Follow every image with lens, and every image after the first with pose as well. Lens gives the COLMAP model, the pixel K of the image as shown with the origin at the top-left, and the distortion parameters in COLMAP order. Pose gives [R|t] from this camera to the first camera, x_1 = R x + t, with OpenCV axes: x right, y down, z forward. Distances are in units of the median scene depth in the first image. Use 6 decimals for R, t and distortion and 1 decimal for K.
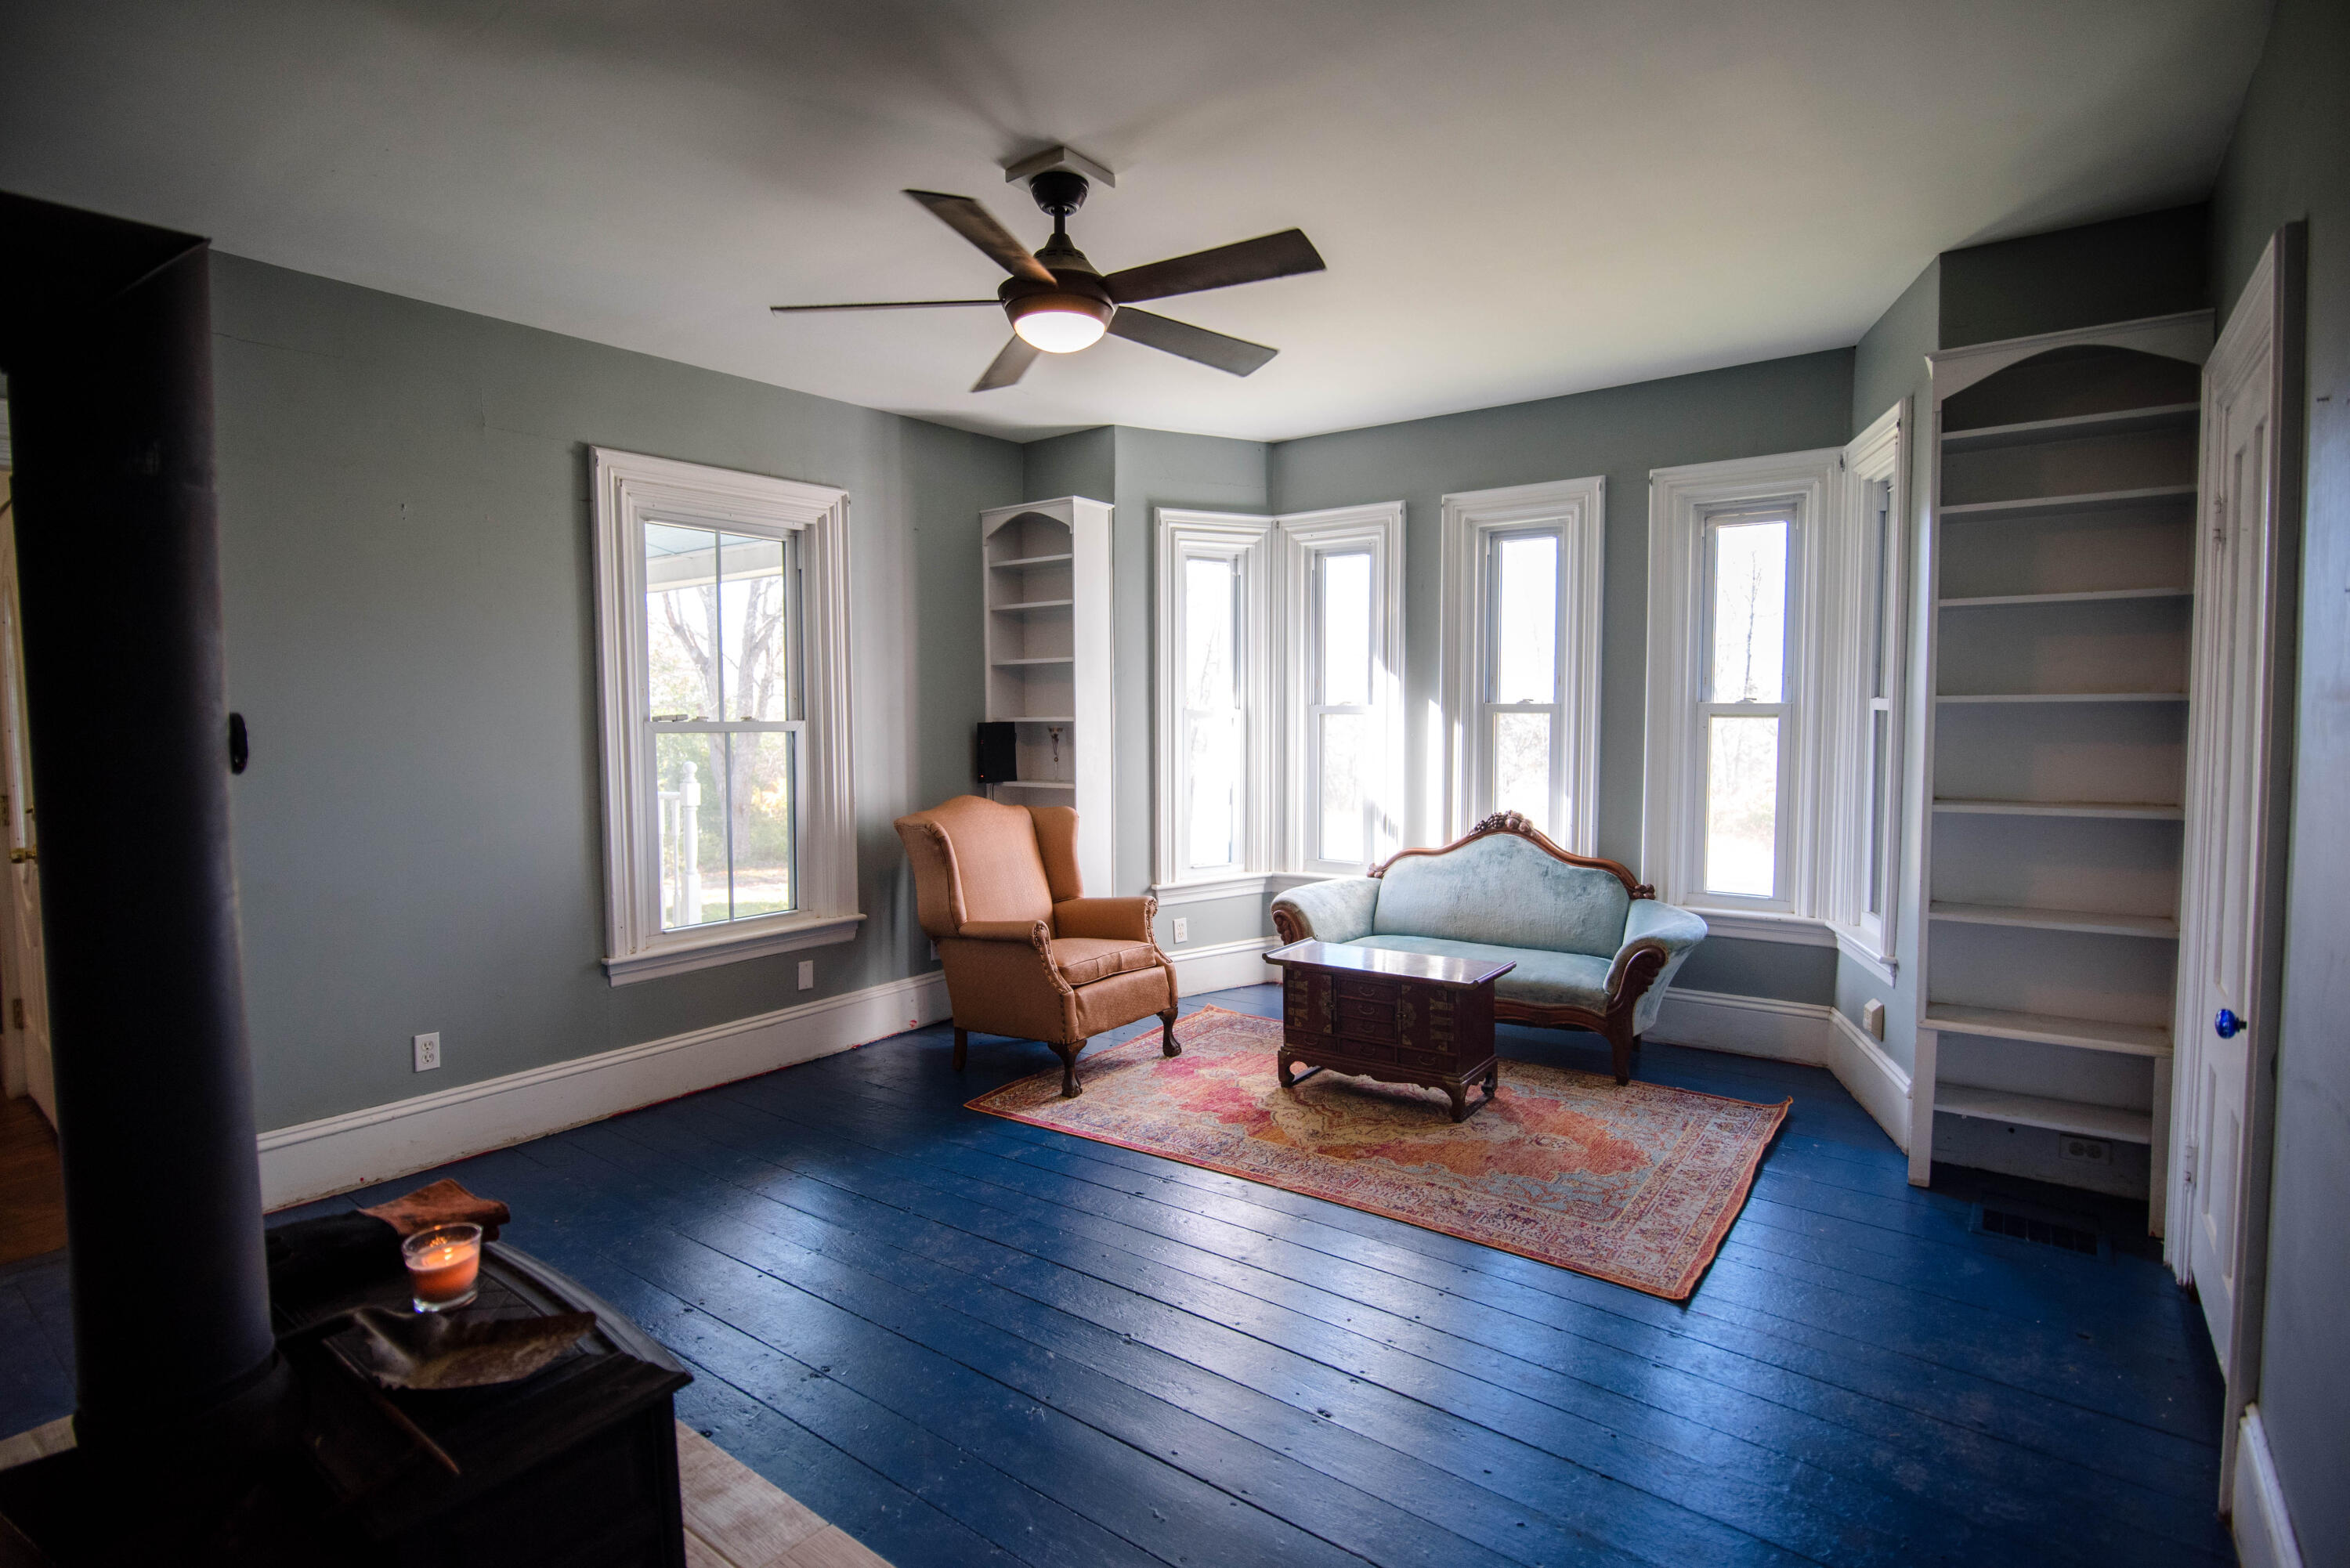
lens RADIAL K [[1168.6, 0, 1175.0], [0, 1168.6, 784.0], [0, 0, 1]] dist [-0.002854, -0.000257]
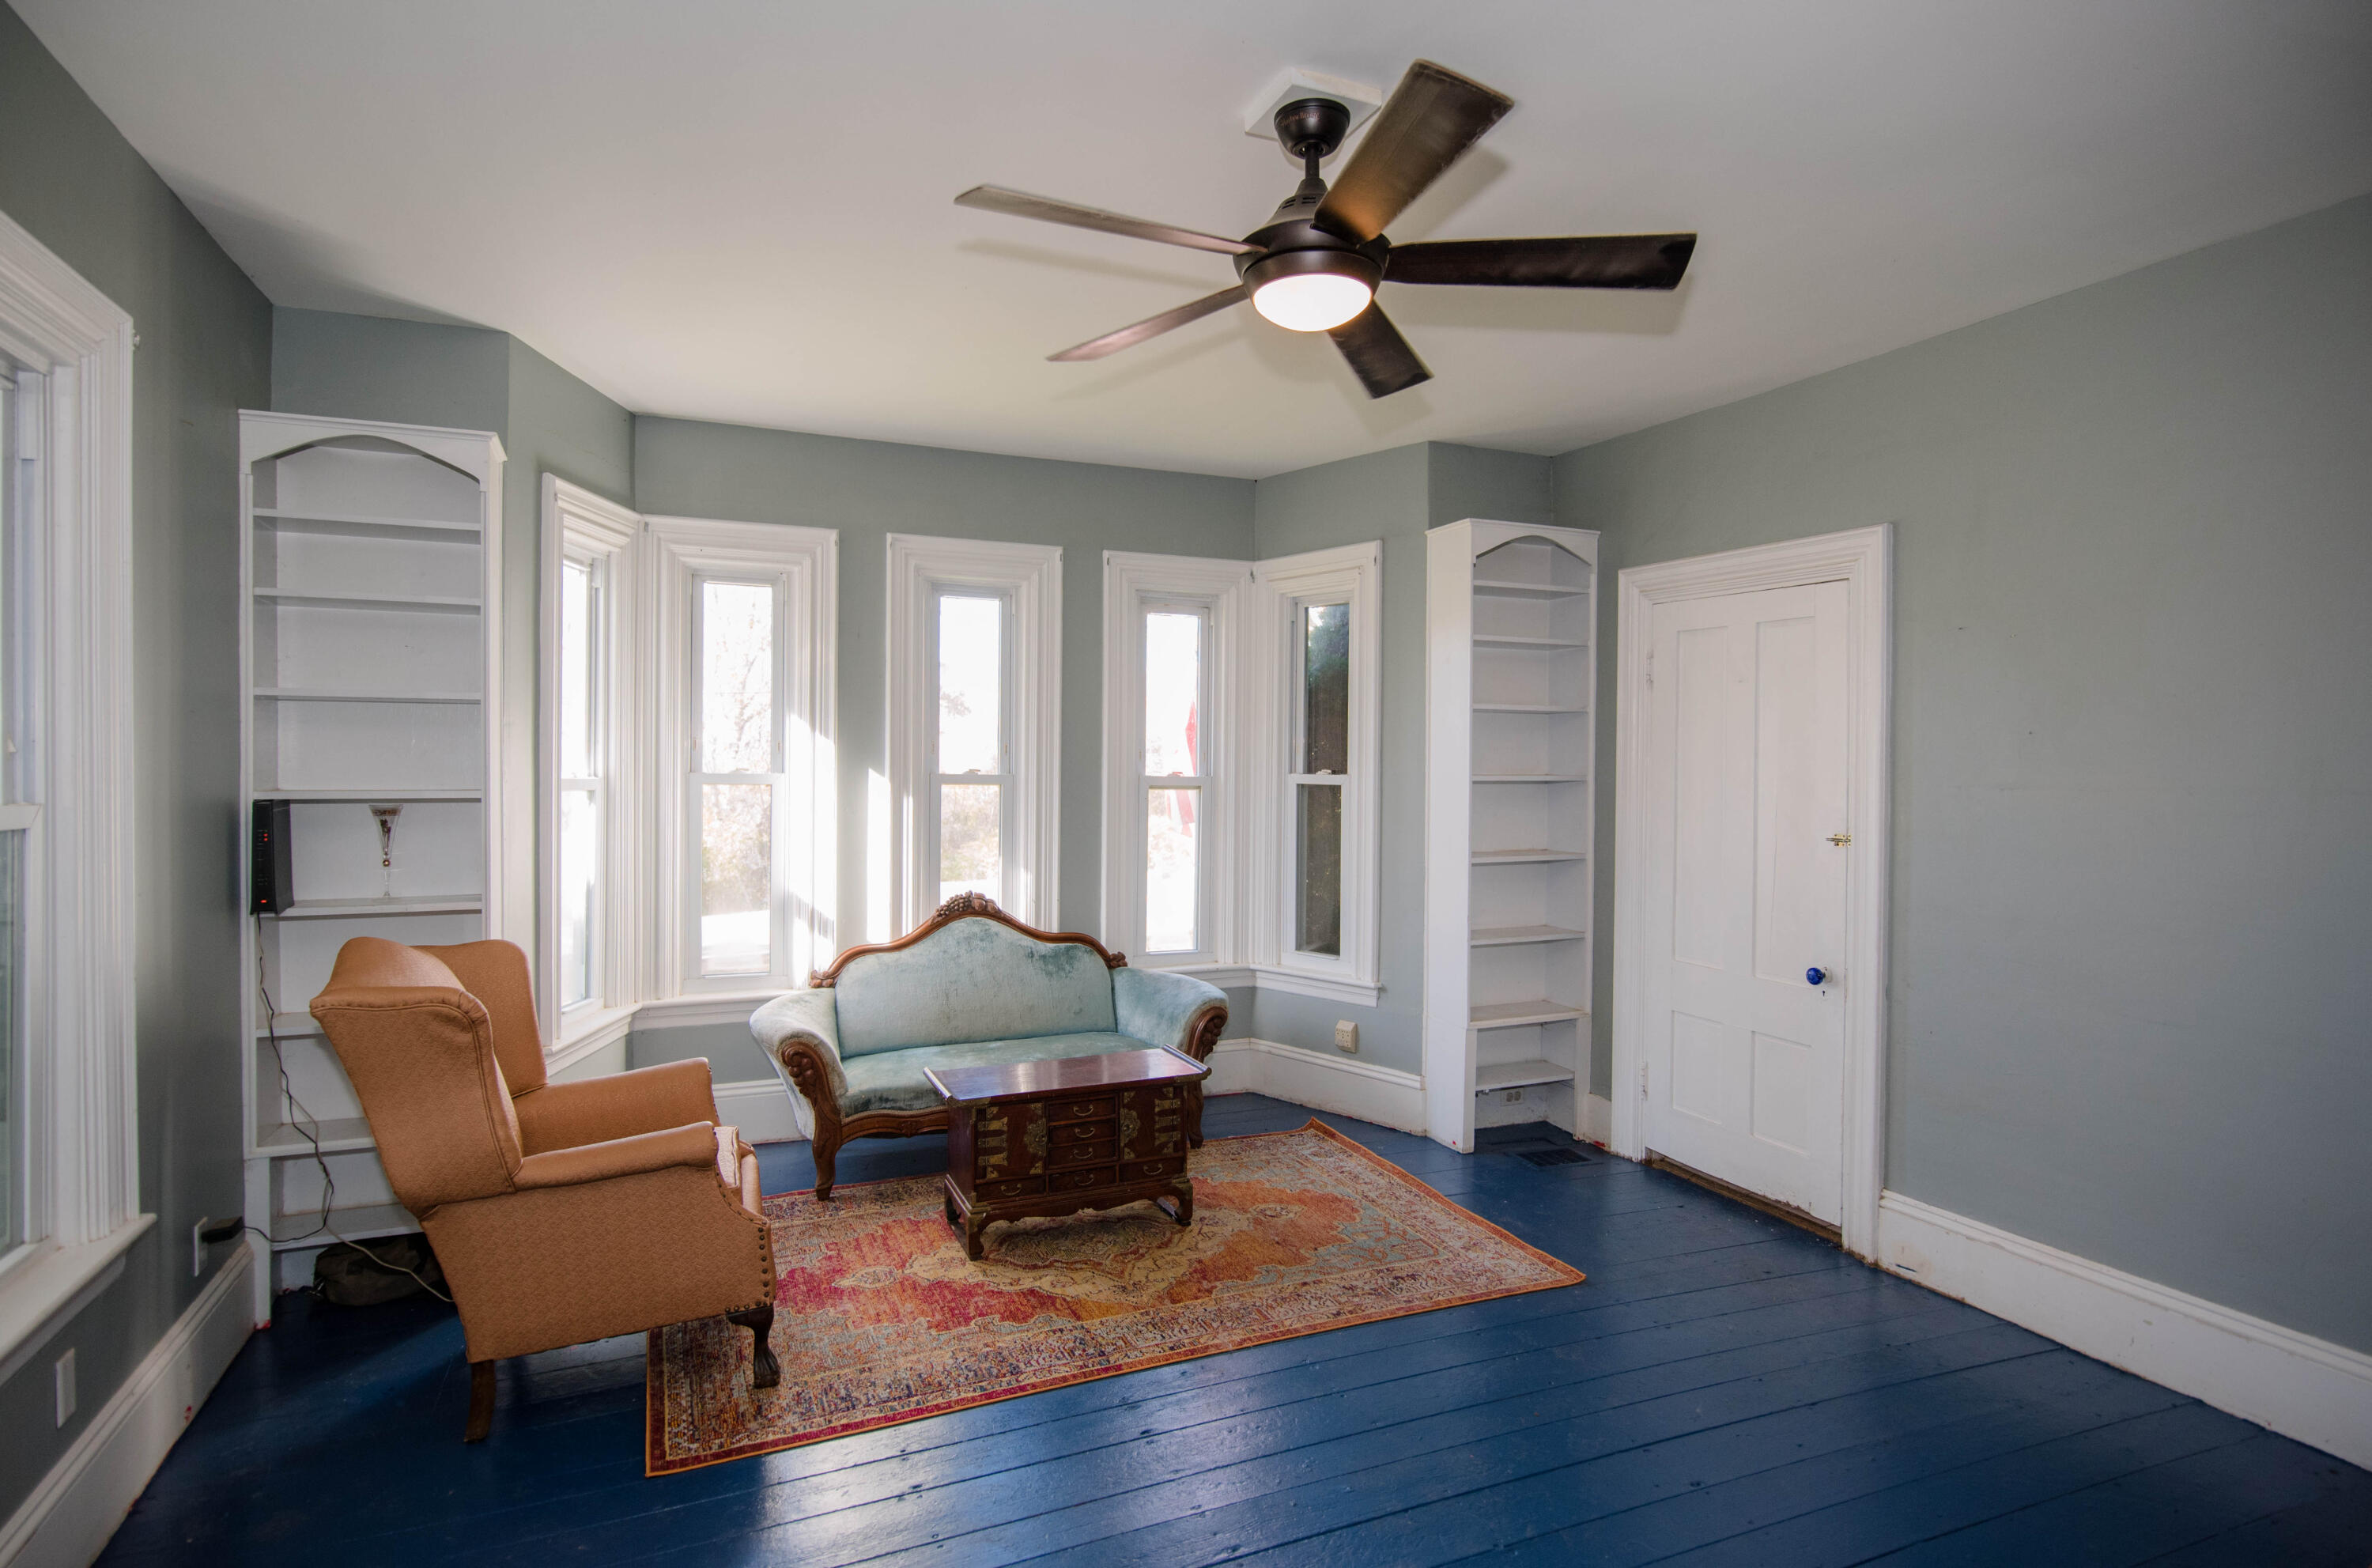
lens RADIAL K [[1235.2, 0, 1186.0], [0, 1235.2, 784.0], [0, 0, 1]] dist [-0.005019, -0.000876]
pose [[0.502137, -0.000075, 0.864788, -0.481605], [0.045256, 0.998632, -0.026191, -0.029102], [-0.863603, 0.052288, 0.501454, 0.383516]]
